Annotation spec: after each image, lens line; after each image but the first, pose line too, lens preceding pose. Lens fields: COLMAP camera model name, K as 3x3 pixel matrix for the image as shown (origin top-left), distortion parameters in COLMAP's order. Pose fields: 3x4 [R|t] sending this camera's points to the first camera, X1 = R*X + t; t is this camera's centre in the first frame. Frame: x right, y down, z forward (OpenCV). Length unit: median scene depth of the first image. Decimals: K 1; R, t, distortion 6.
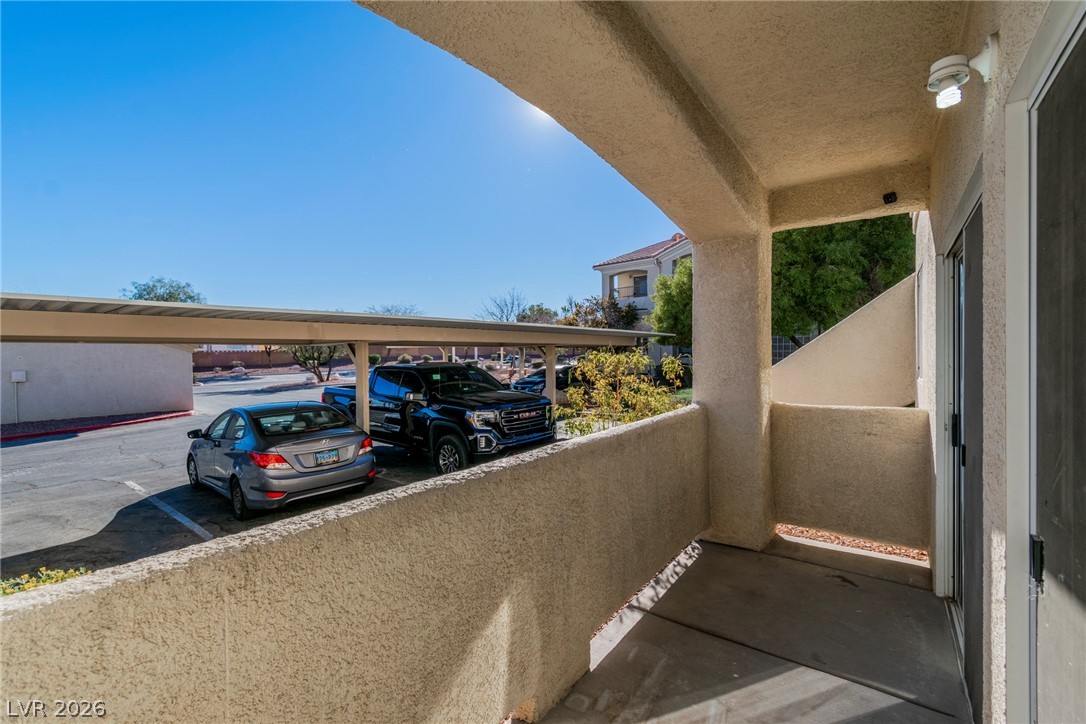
lens RADIAL K [[476.2, 0, 545.6], [0, 476.2, 360.4], [0, 0, 1]] dist [0.000199, -0.001072]
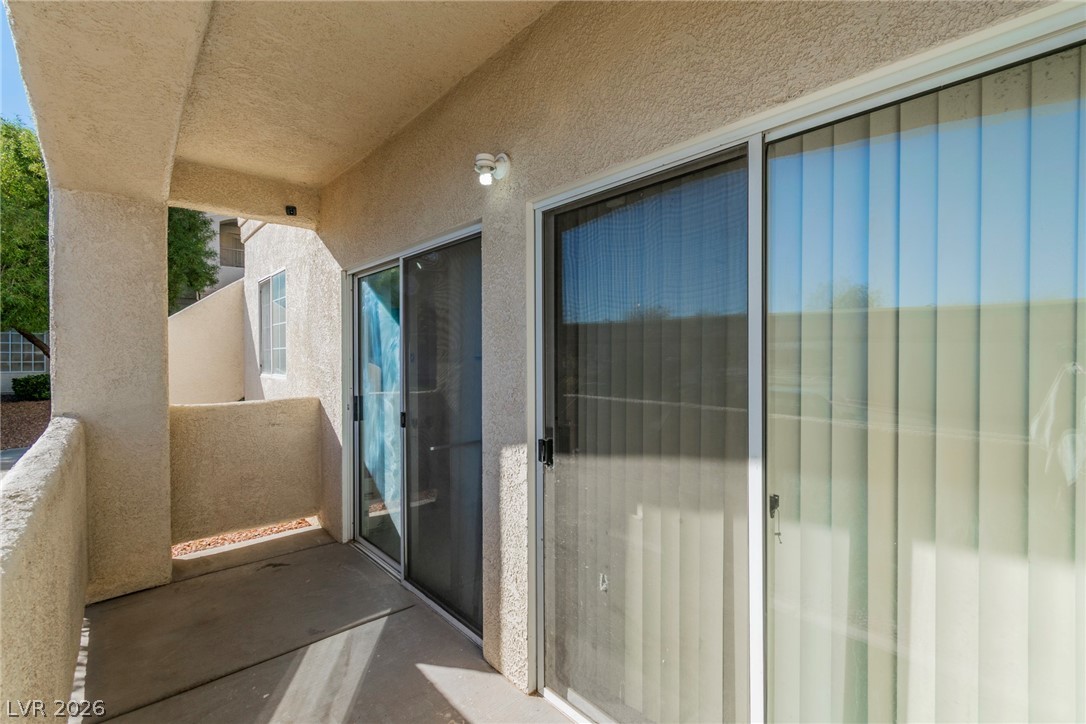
lens RADIAL K [[476.2, 0, 545.9], [0, 476.2, 360.8], [0, 0, 1]] dist [0.000199, -0.001072]
pose [[0.203433, -0.002127, 0.979086, -0.249752], [0.011158, 0.999938, -0.000146, 0.018660], [-0.979025, 0.010955, 0.203444, 0.186807]]
